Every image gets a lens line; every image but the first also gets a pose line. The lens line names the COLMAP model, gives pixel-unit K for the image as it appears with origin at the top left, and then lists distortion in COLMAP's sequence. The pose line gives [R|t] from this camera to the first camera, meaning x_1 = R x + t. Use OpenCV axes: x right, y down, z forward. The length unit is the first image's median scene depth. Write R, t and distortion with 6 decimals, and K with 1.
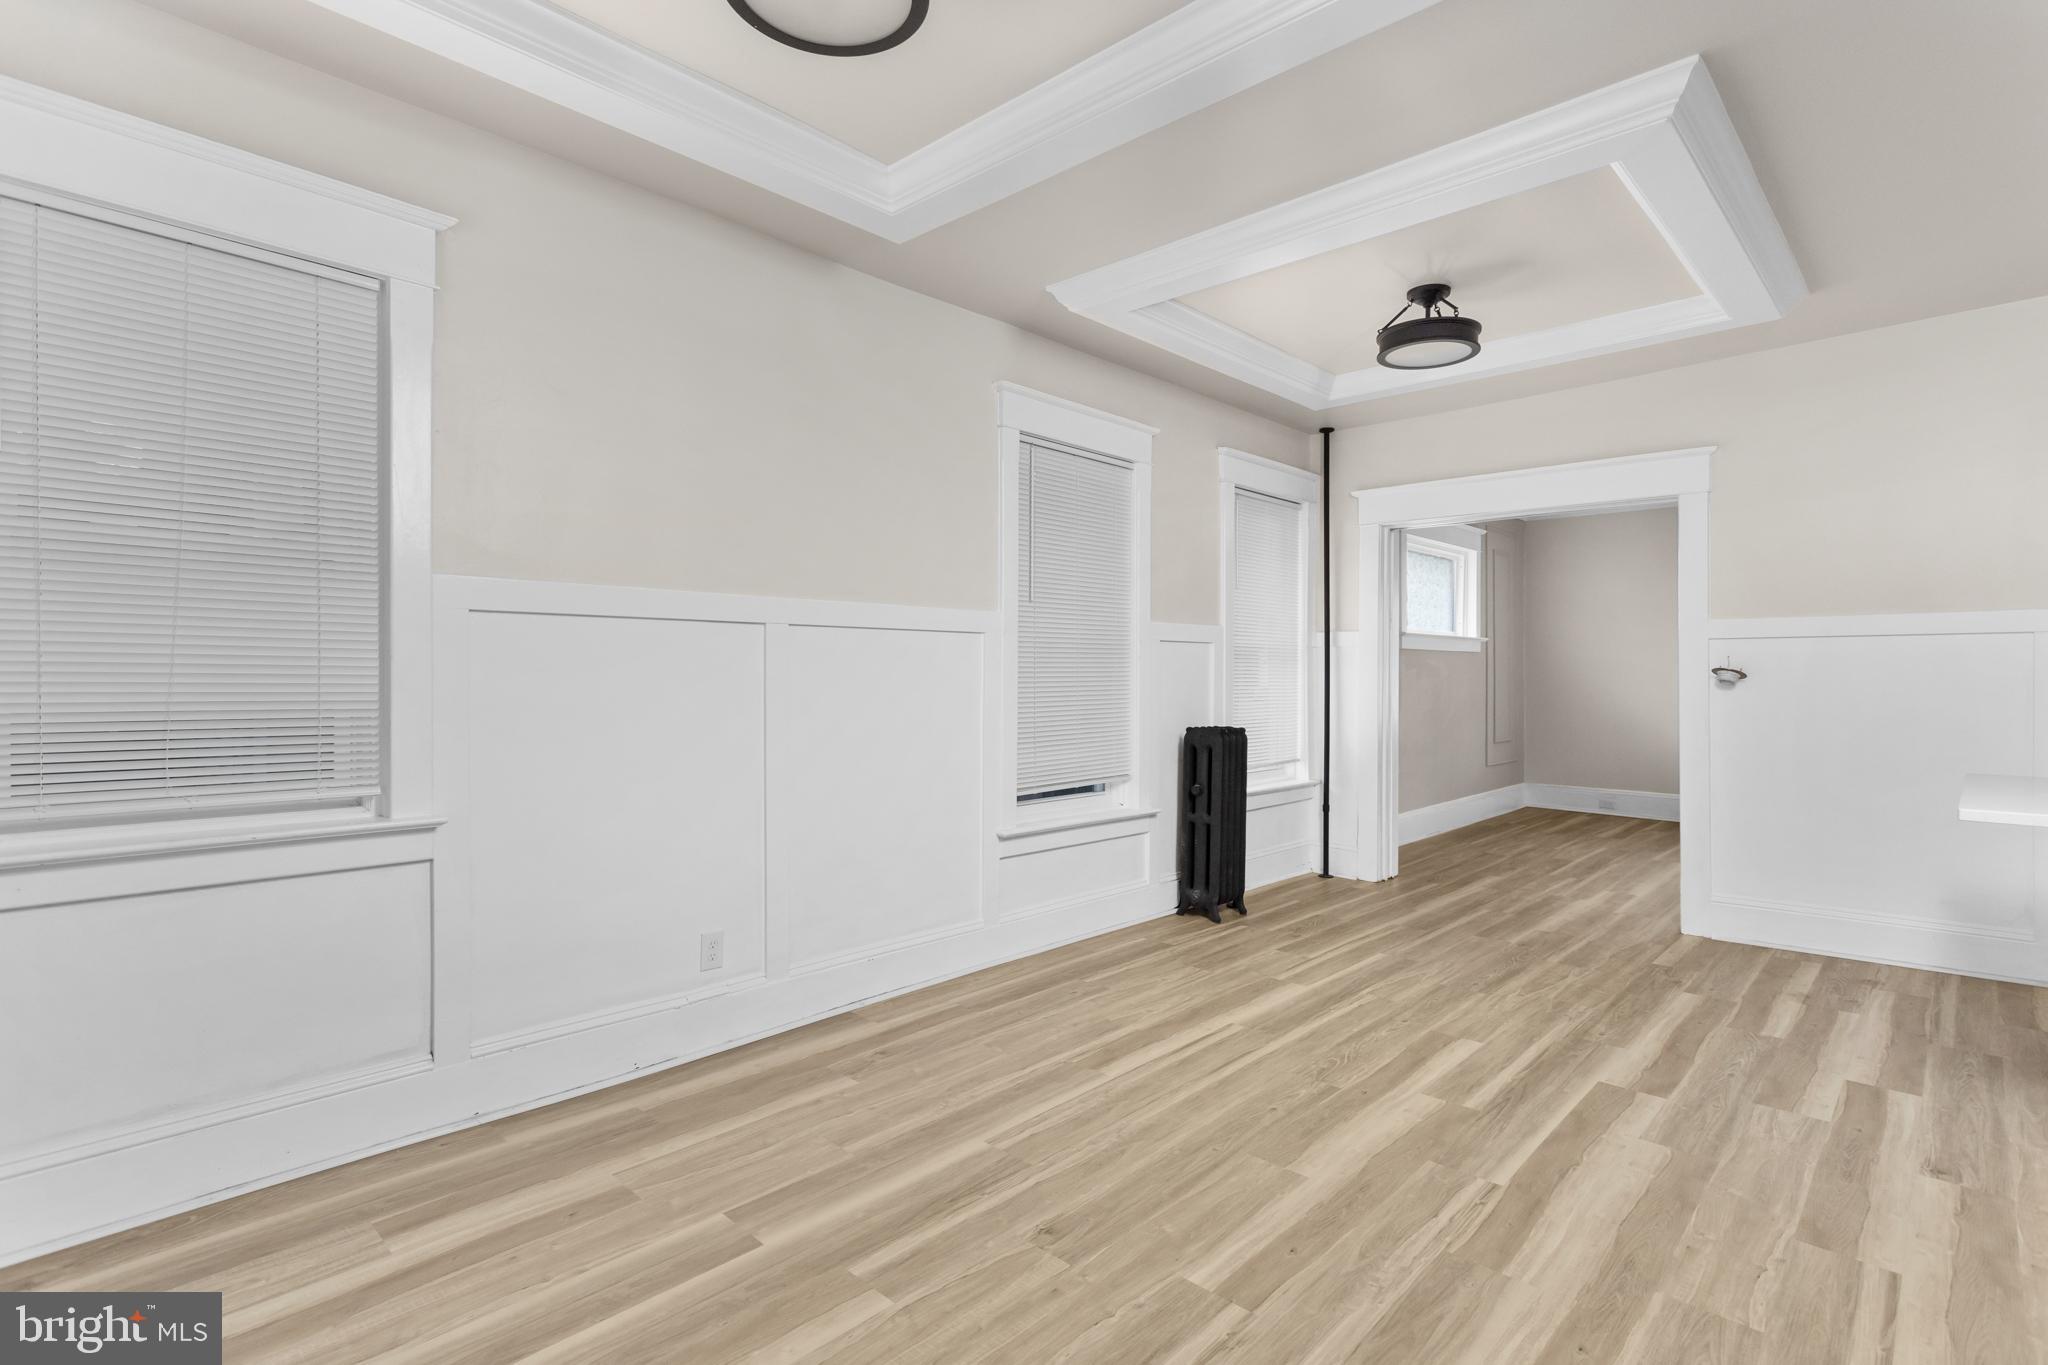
lens RADIAL K [[987.5, 0, 1031.2], [0, 987.5, 670.4], [0, 0, 1]] dist [0.004408, 0.001816]
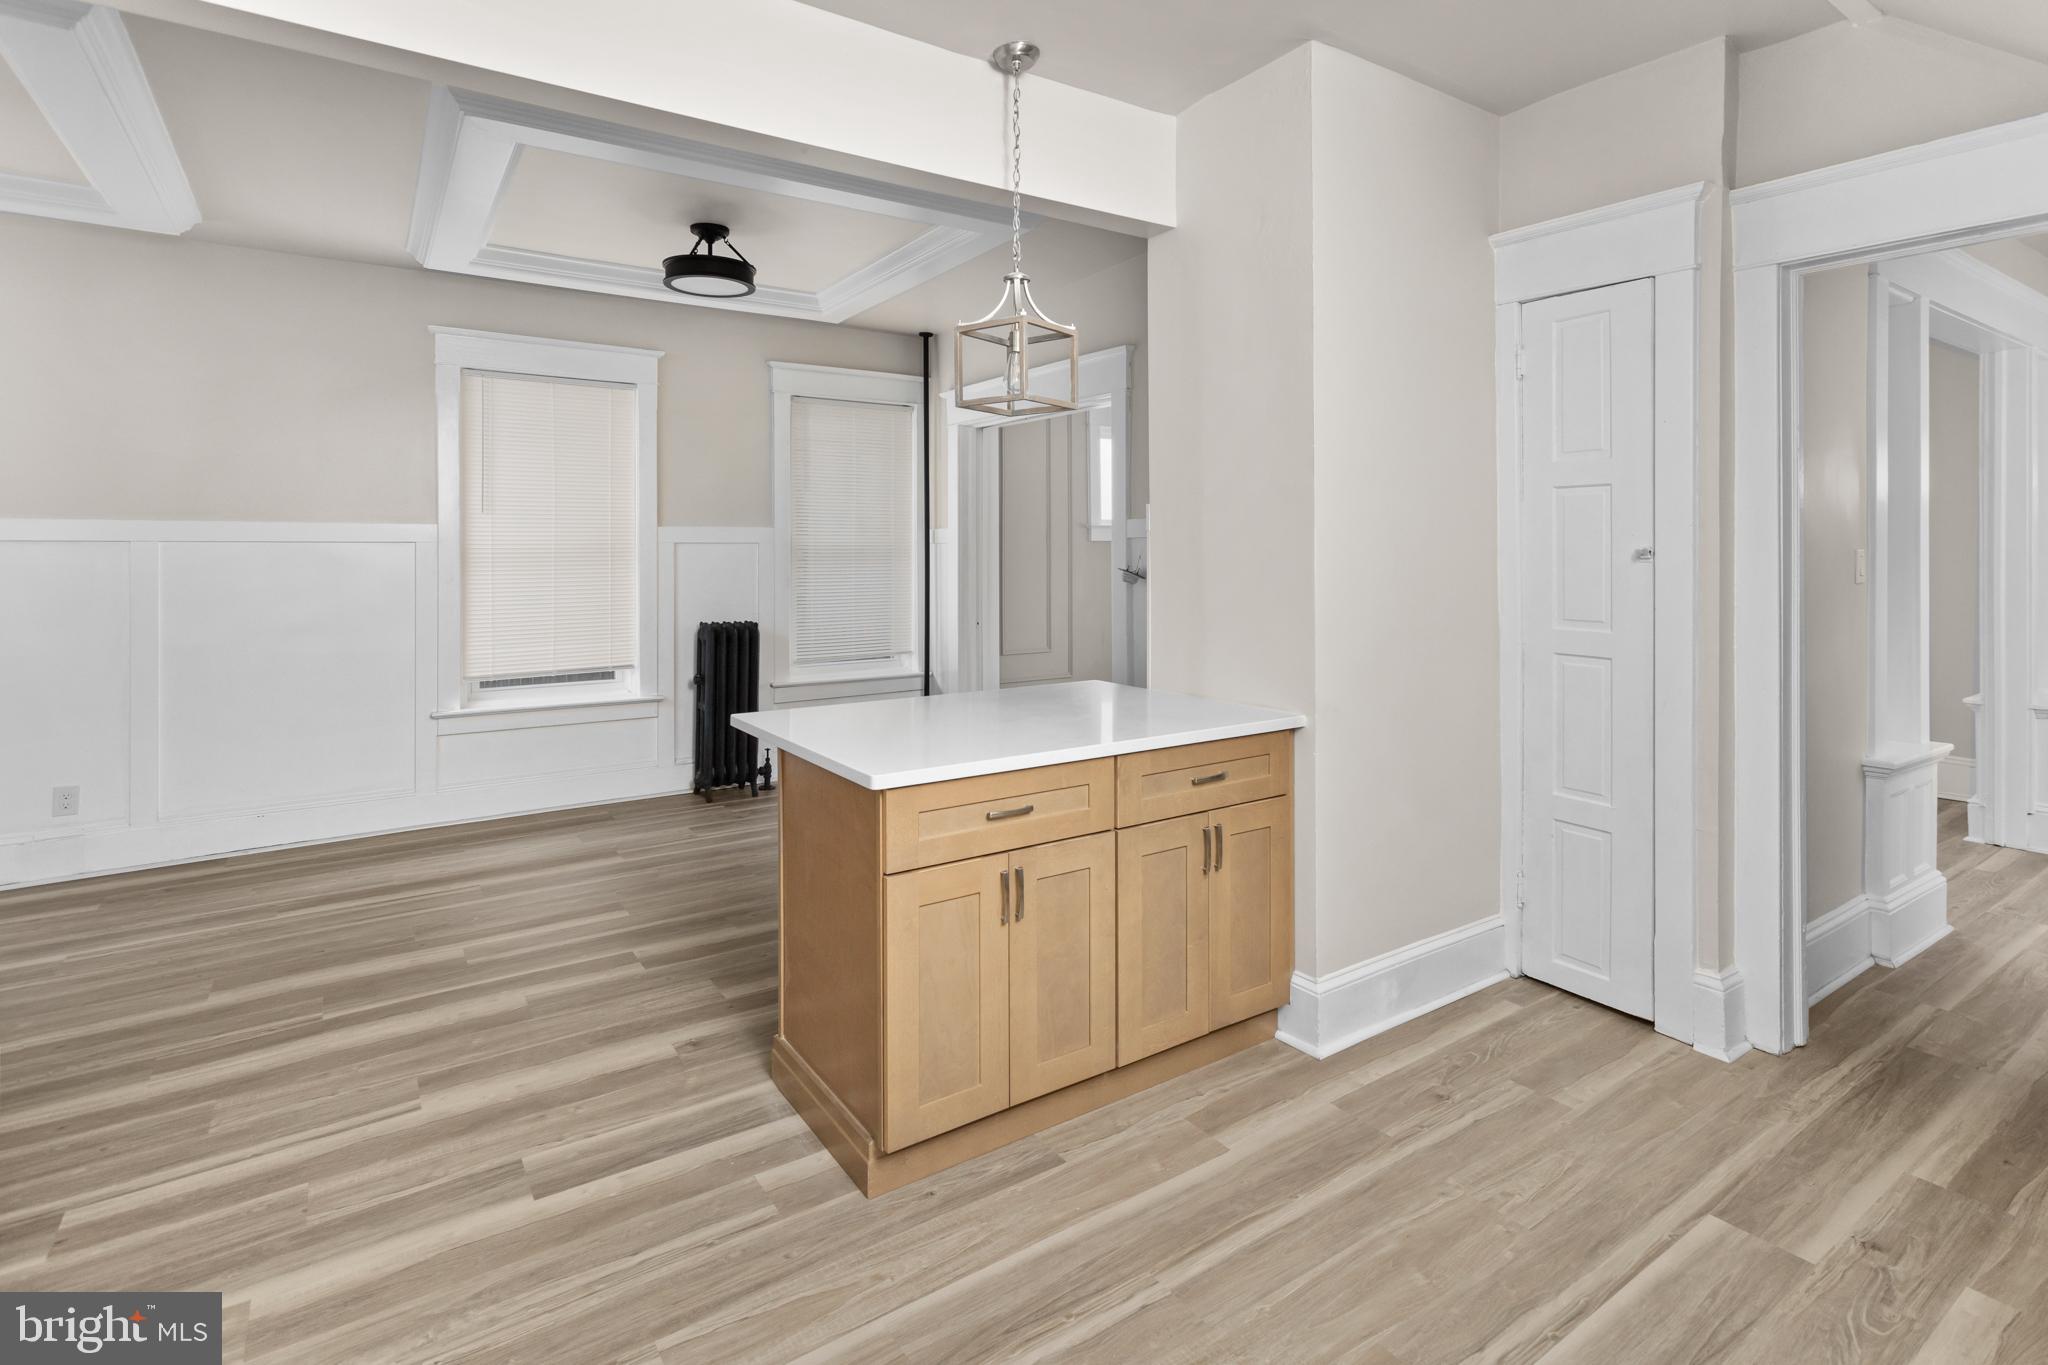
lens RADIAL K [[987.5, 0, 1031.2], [0, 987.5, 670.4], [0, 0, 1]] dist [0.004408, 0.001816]
pose [[0.978811, 0.021991, -0.203580, 1.265185], [0.002293, 0.992976, 0.118291, -0.029546], [0.204751, -0.116251, 0.971886, 0.051817]]
